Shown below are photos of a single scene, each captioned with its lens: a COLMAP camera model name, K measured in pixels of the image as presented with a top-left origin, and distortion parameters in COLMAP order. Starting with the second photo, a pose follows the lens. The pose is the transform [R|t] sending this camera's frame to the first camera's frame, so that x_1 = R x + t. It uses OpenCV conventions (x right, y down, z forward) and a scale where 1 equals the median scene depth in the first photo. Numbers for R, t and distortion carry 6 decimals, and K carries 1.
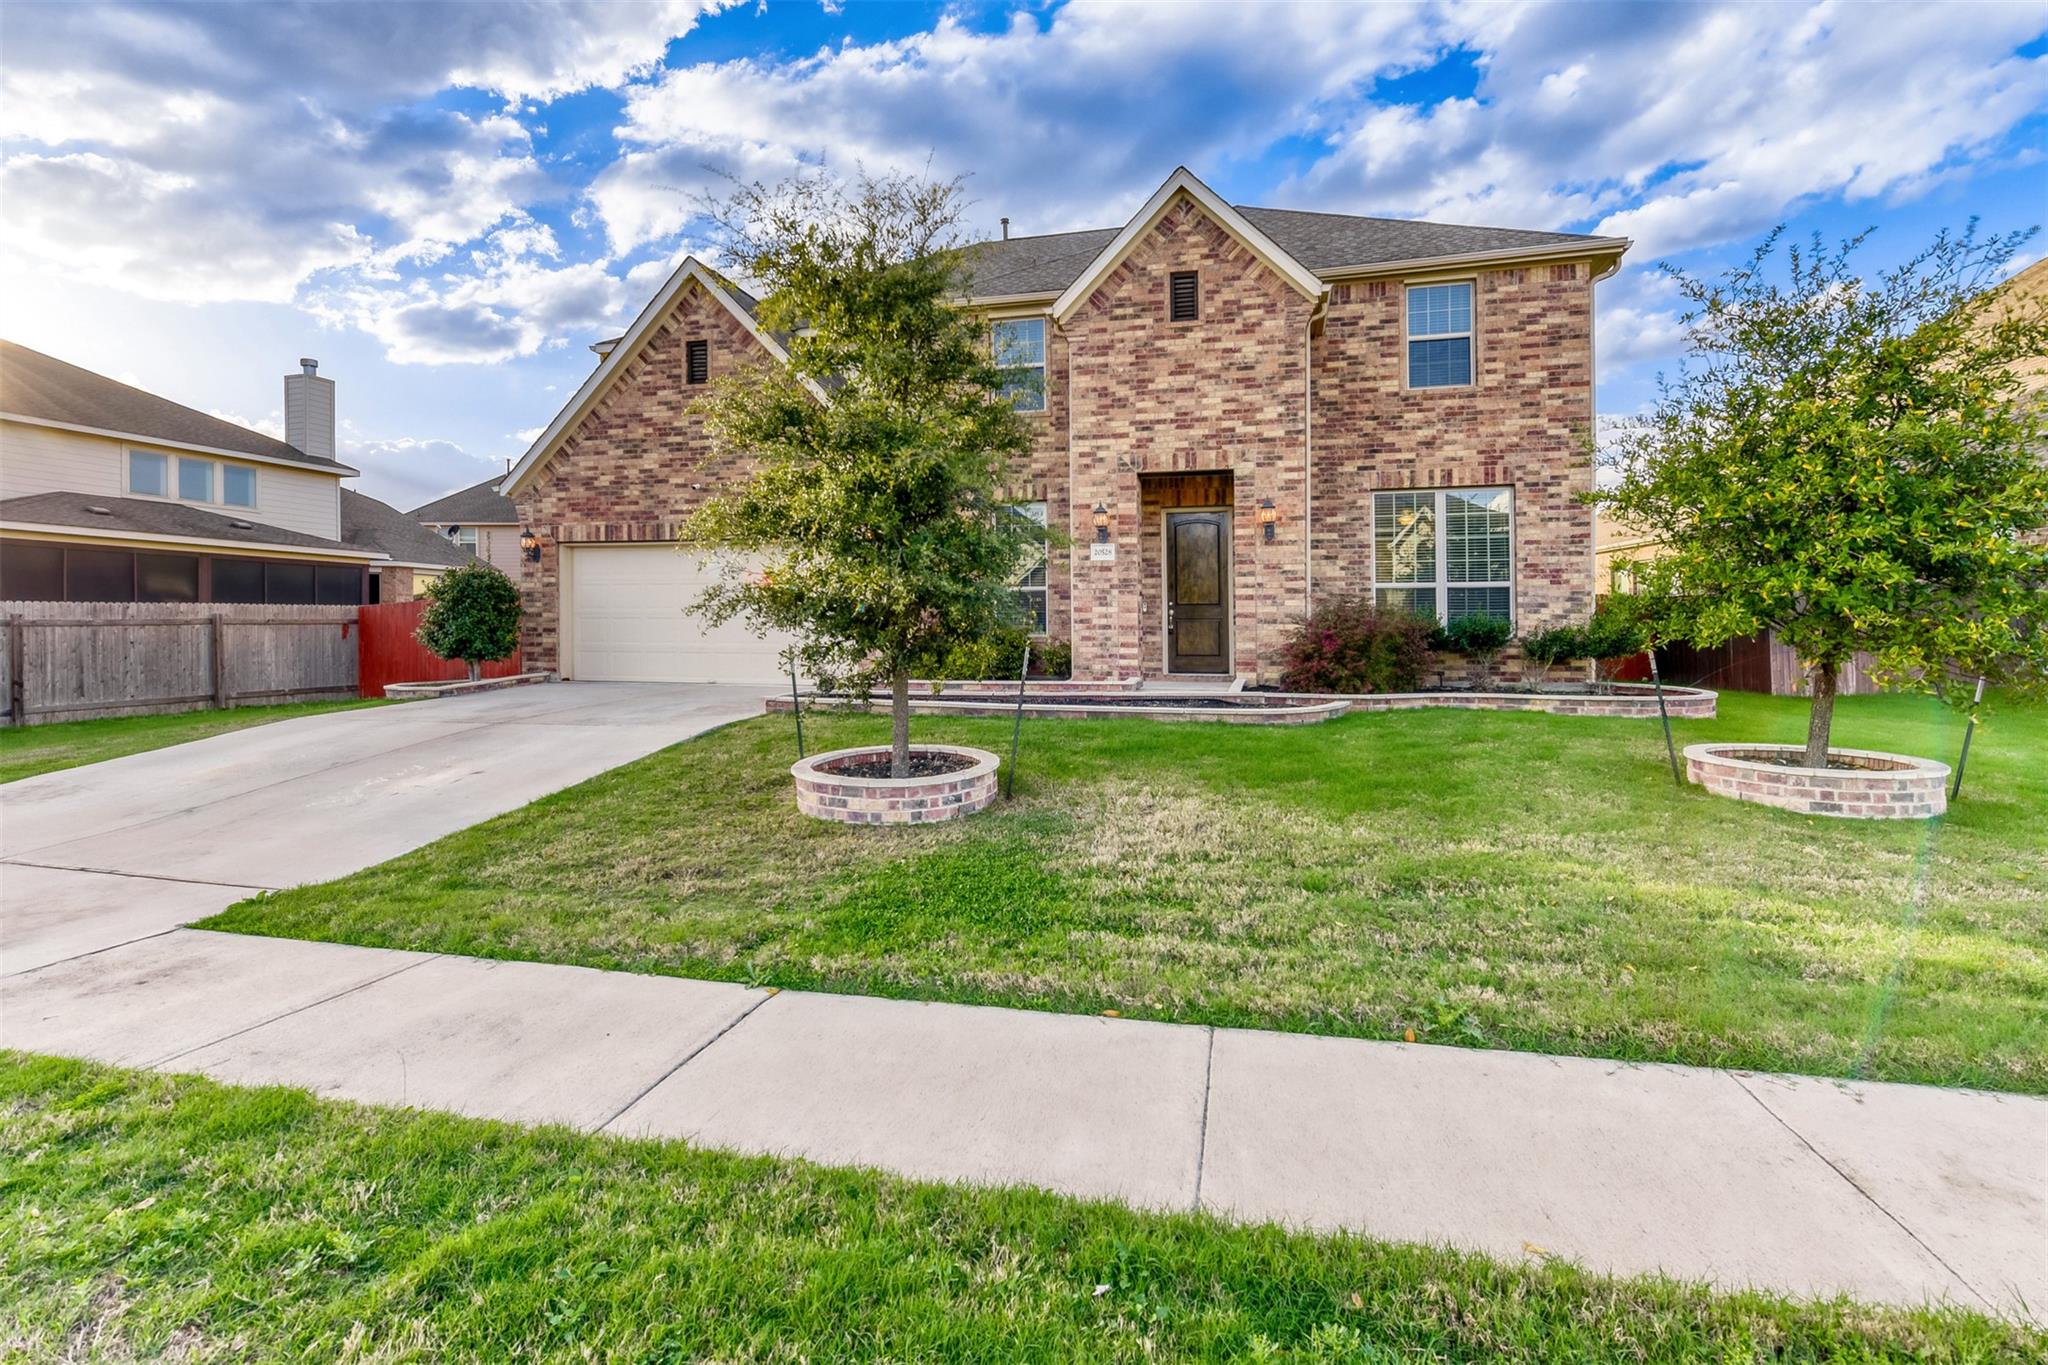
lens RADIAL K [[911.7, 0, 1024.0], [0, 911.7, 682.5], [0, 0, 1]] dist [0.016744, -0.000120]
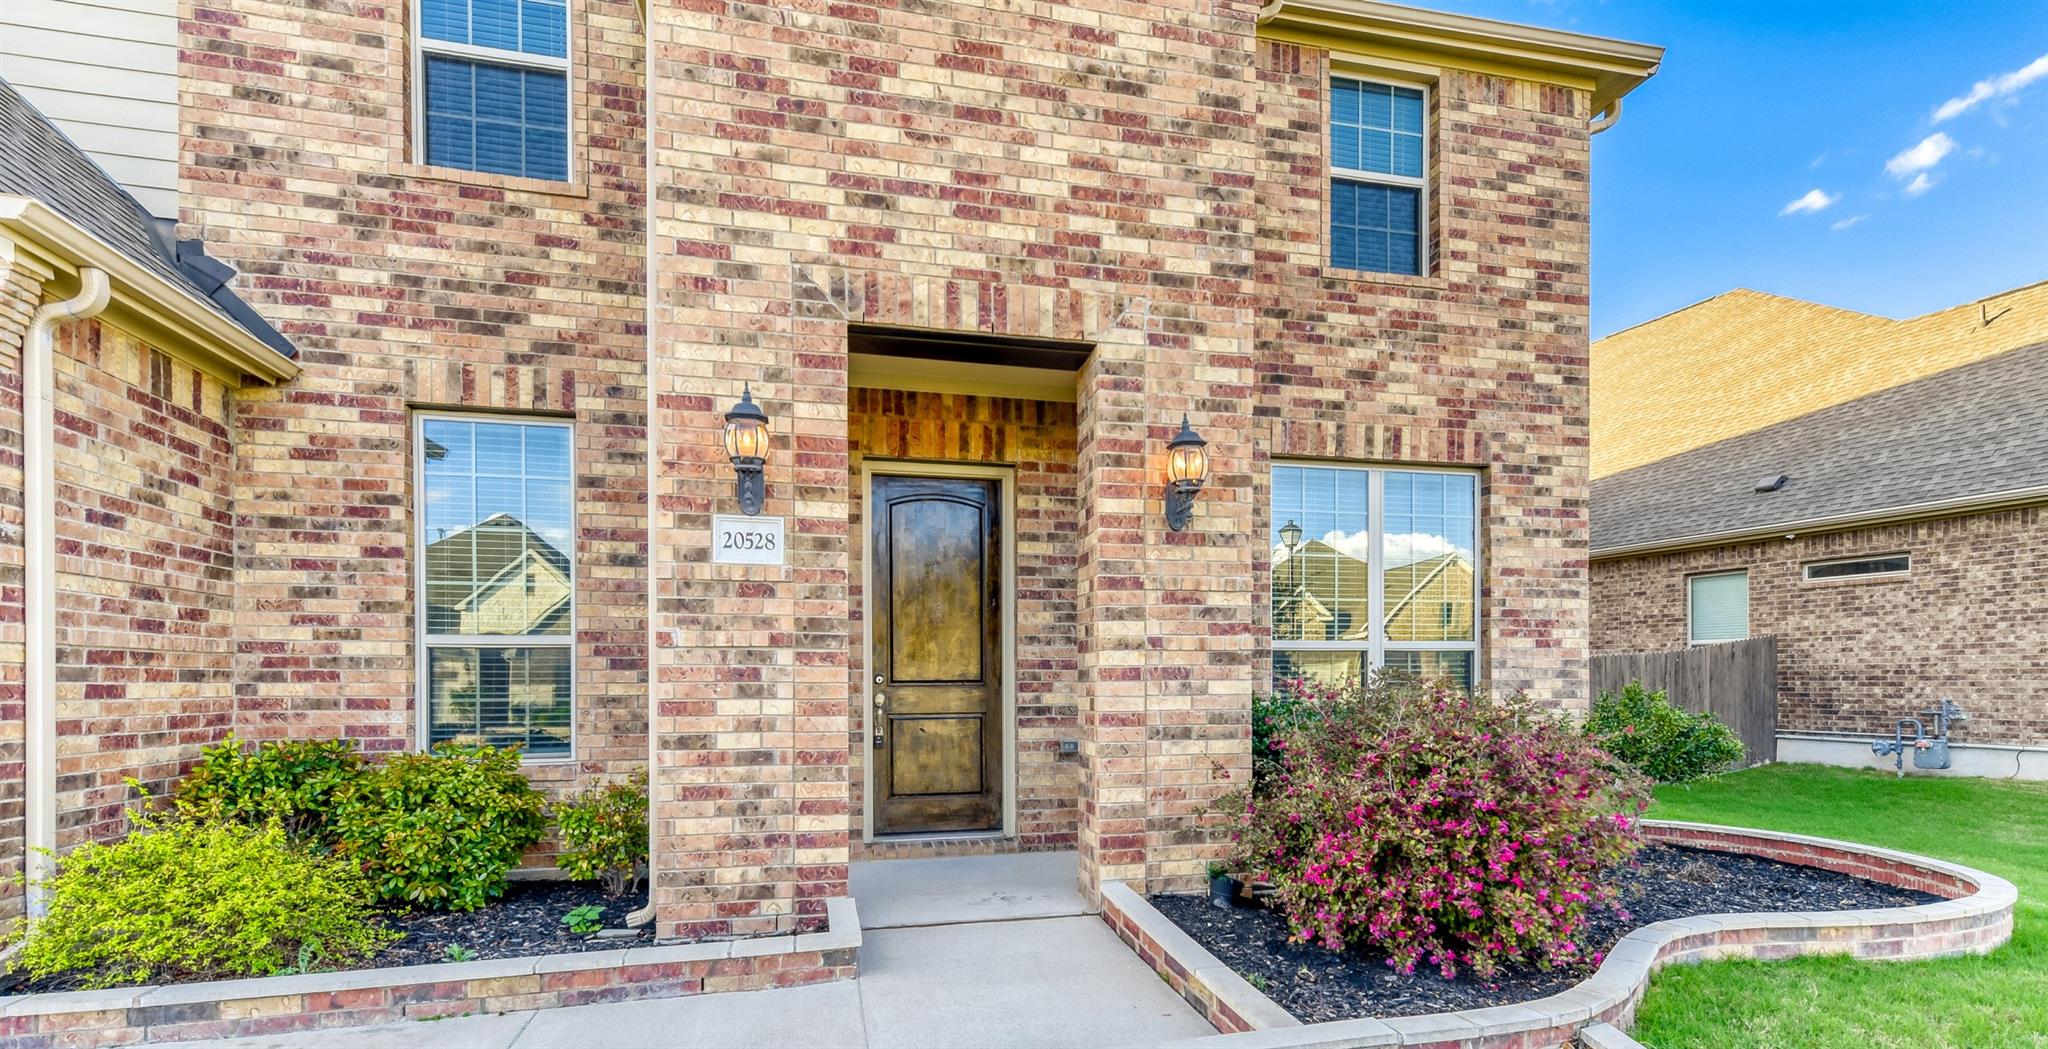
lens RADIAL K [[1104.6, 0, 1021.5], [0, 1104.6, 657.0], [0, 0, 1]] dist [0.020920, 0.000207]
pose [[0.919109, 0.008232, 0.393916, 0.016940], [0.025500, 0.996443, -0.080321, -0.062840], [-0.393176, 0.083869, 0.915630, 0.578574]]
